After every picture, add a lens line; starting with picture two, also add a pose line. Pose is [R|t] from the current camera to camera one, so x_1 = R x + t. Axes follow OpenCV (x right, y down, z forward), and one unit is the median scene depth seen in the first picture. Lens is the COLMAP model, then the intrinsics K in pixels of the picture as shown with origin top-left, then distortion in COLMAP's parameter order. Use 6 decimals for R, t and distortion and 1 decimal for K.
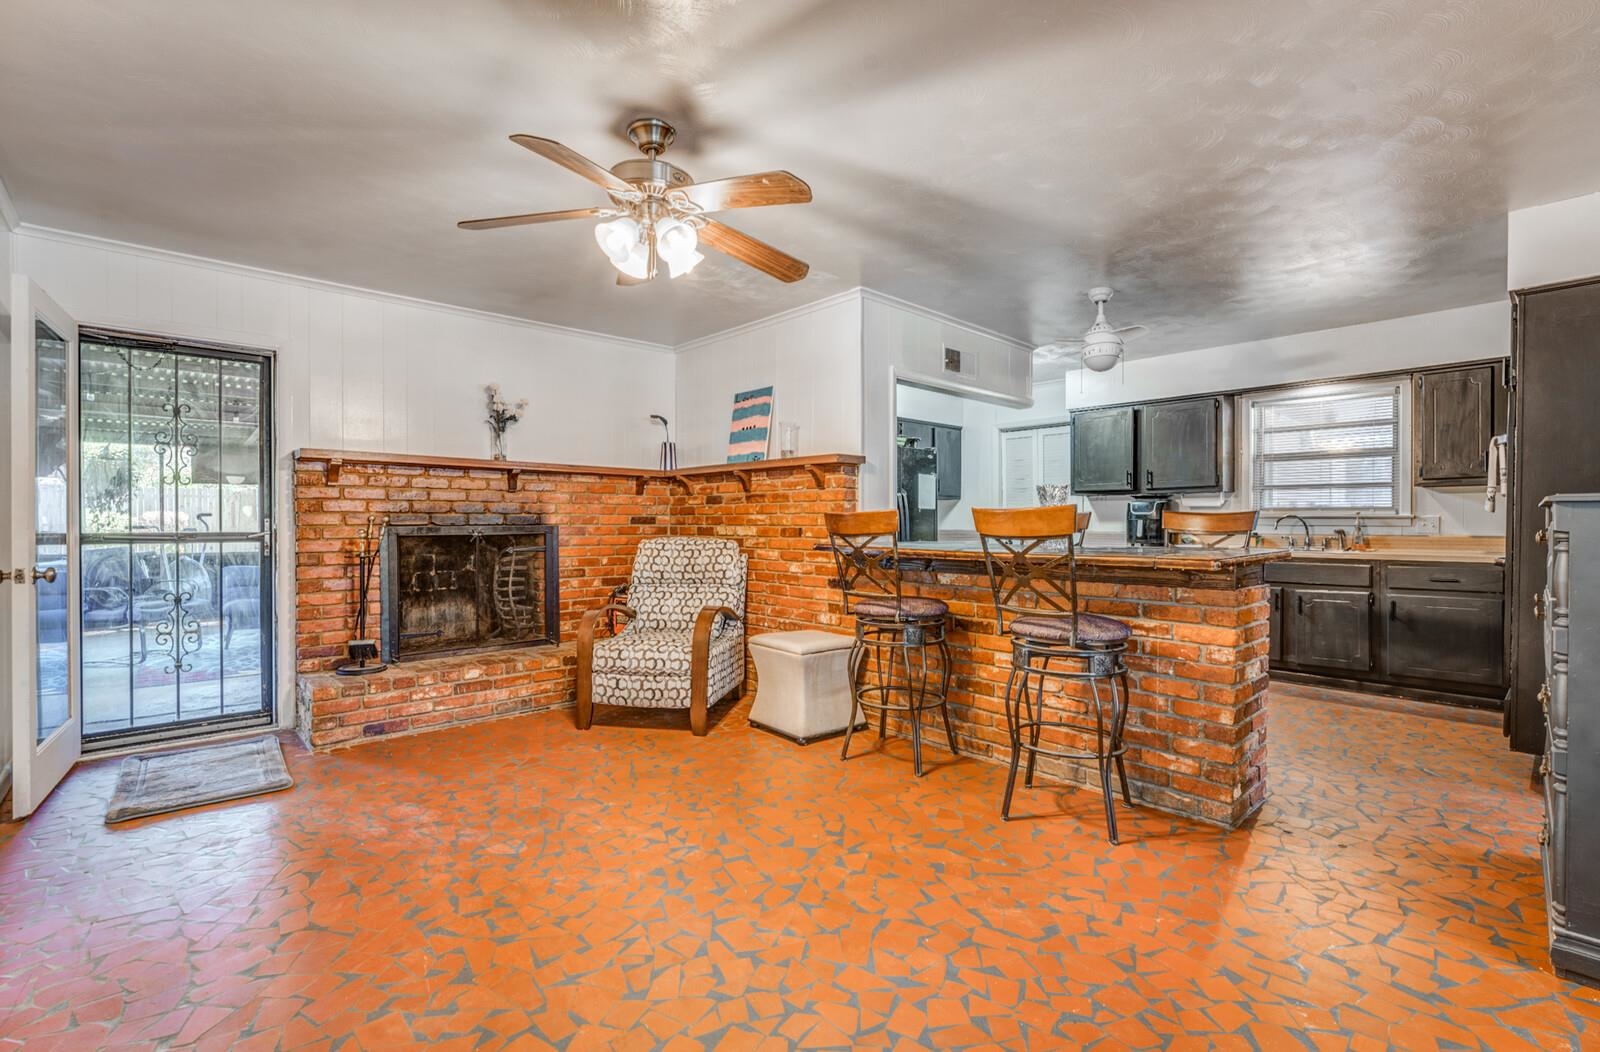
lens RADIAL K [[711.1, 0, 804.0], [0, 711.1, 527.3], [0, 0, 1]] dist [-0.004933, -0.000192]
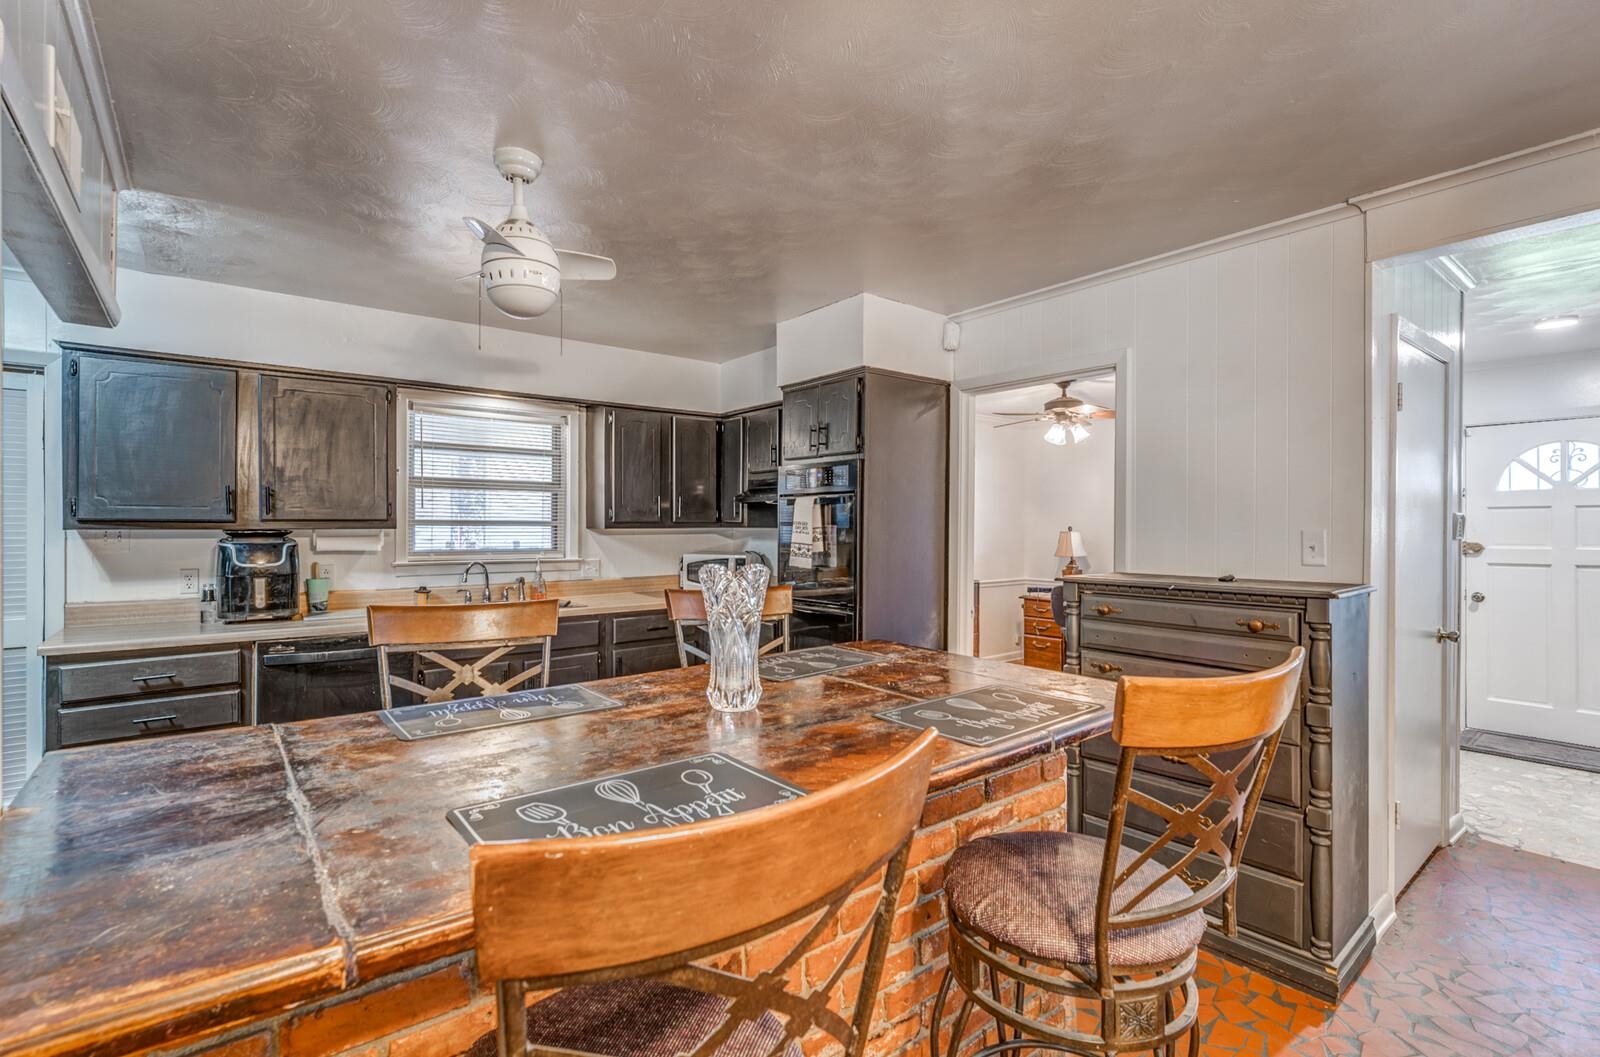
lens RADIAL K [[729.7, 0, 795.8], [0, 729.7, 522.2], [0, 0, 1]] dist [-0.001911, 0.000187]
pose [[0.077291, 0.004604, 0.996998, -0.085404], [0.005343, 0.999973, -0.005032, -0.067783], [-0.996994, 0.005716, 0.077264, 0.752118]]
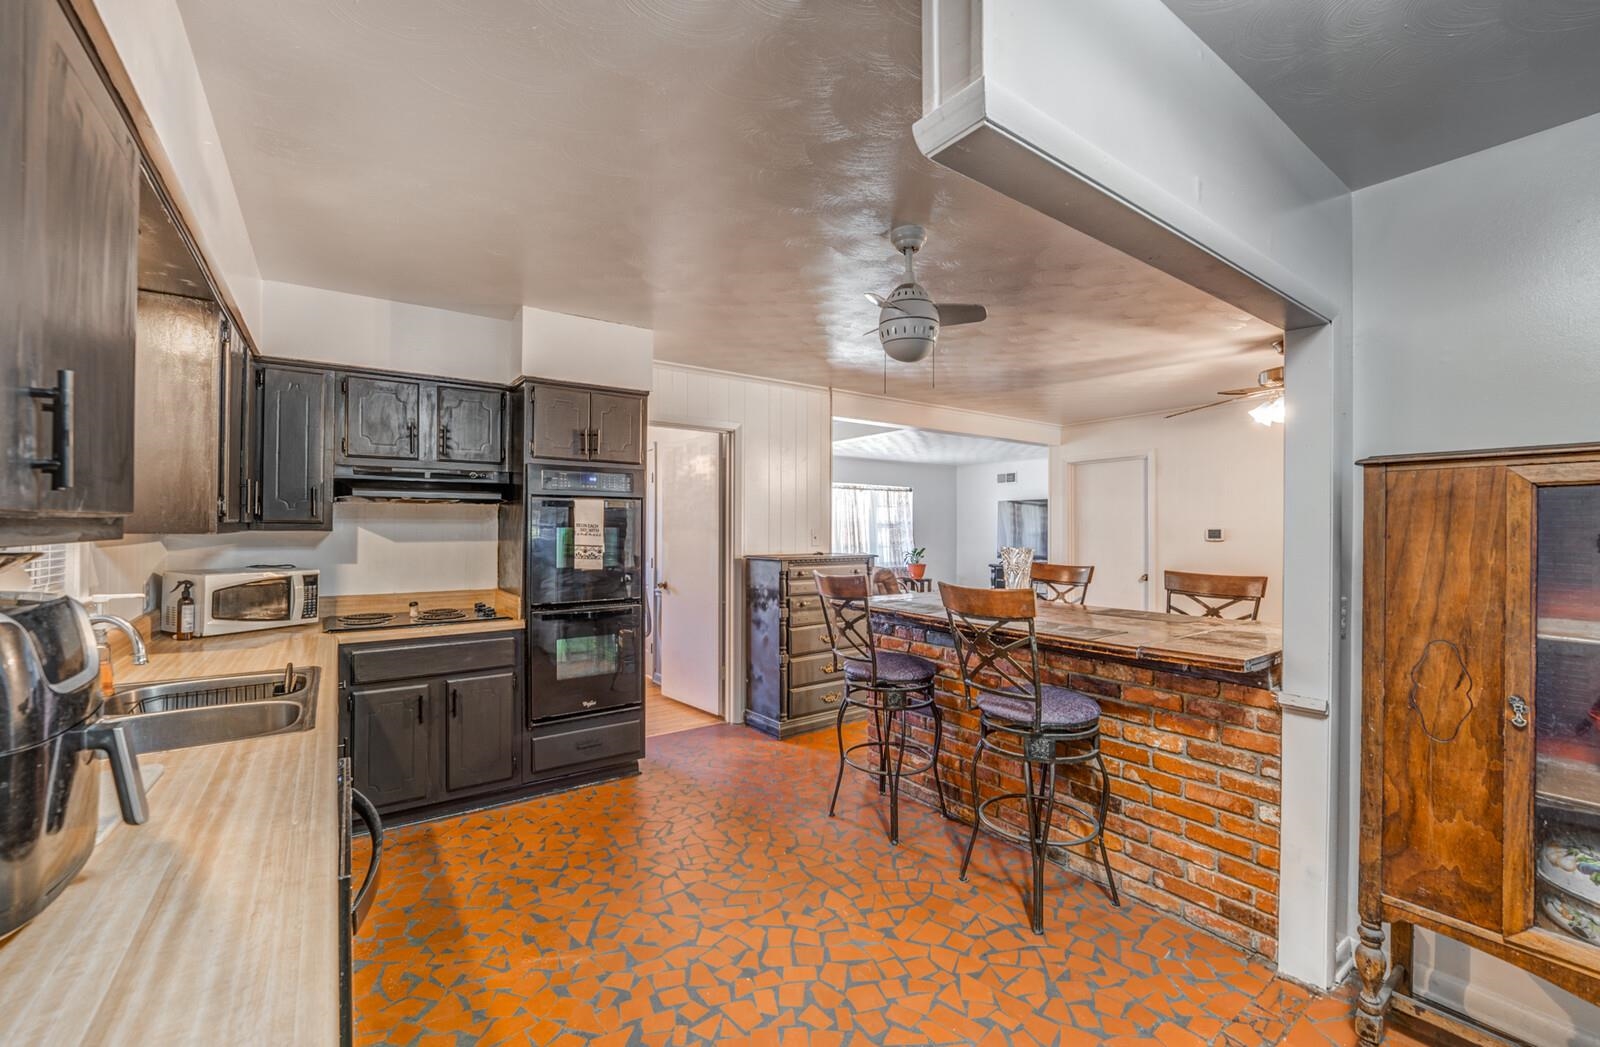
lens RADIAL K [[652.7, 0, 788.7], [0, 652.7, 526.7], [0, 0, 1]] dist [-0.016148, 0.002529]
pose [[-0.990436, -0.005854, 0.137852, 0.443486], [-0.004802, 0.999957, 0.007962, -0.077552], [-0.137893, 0.007224, -0.990421, 1.567551]]
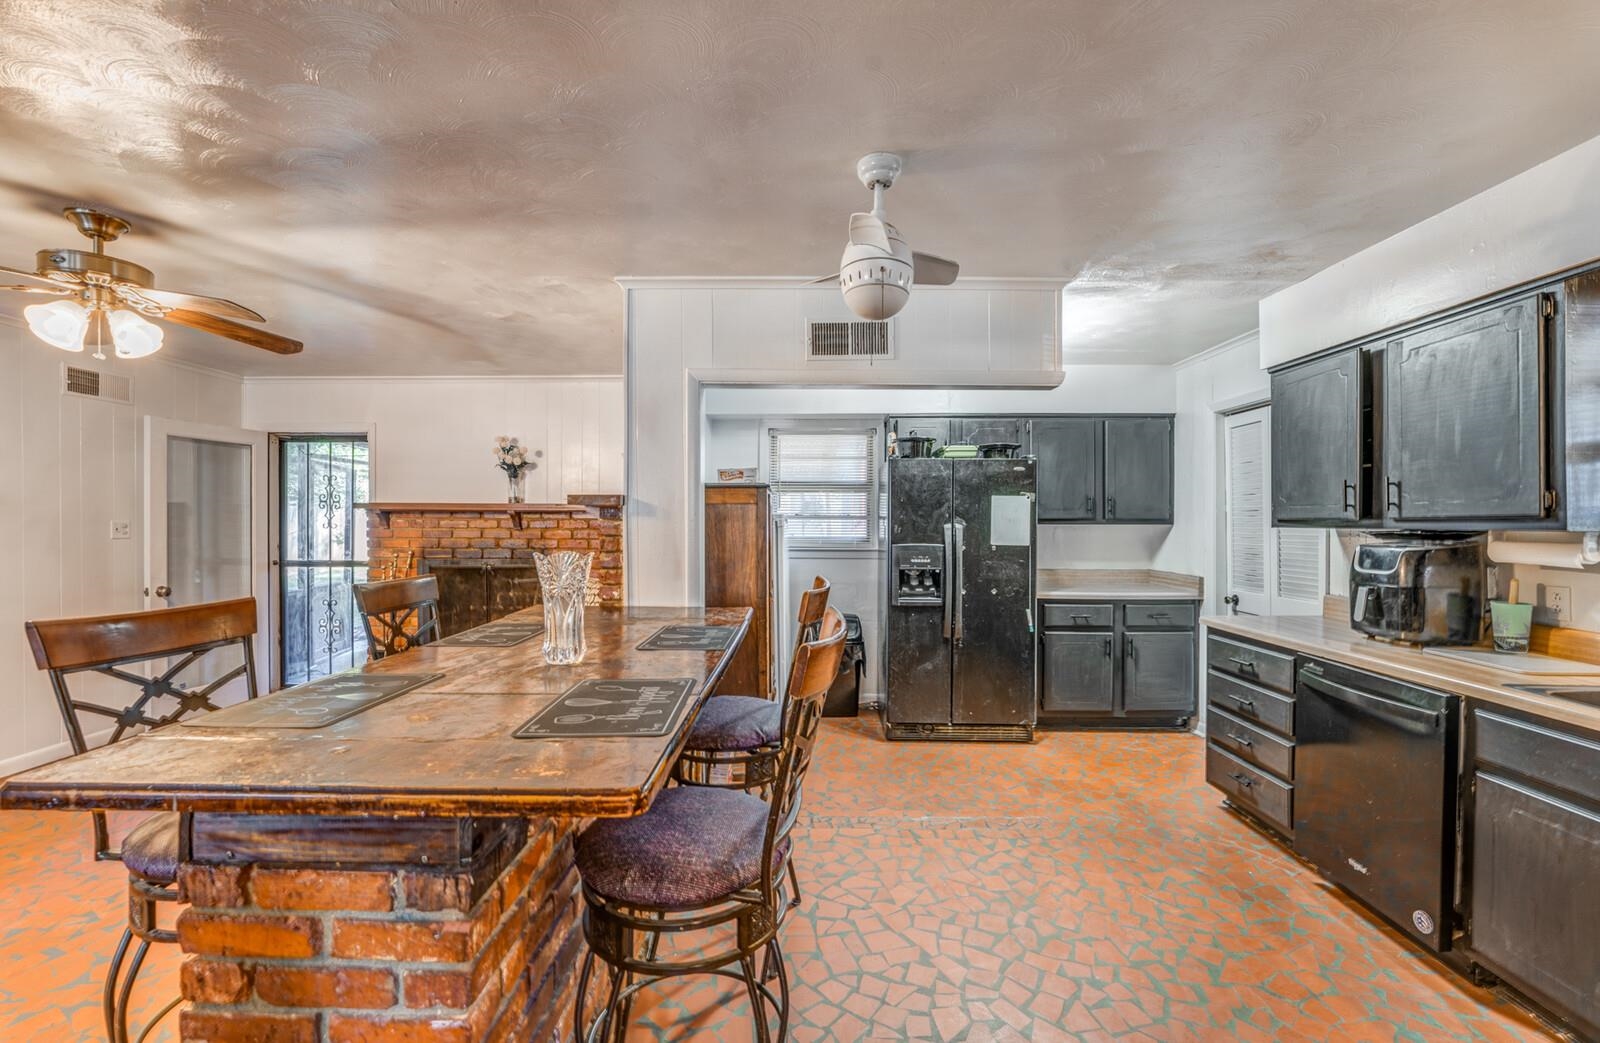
lens RADIAL K [[652.7, 0, 803.5], [0, 652.7, 525.9], [0, 0, 1]] dist [-0.016148, 0.002529]
pose [[0.721112, 0.006629, -0.692787, 0.700015], [-0.007581, 0.999970, 0.001677, -0.066575], [0.692777, 0.004043, 0.721141, 0.610134]]
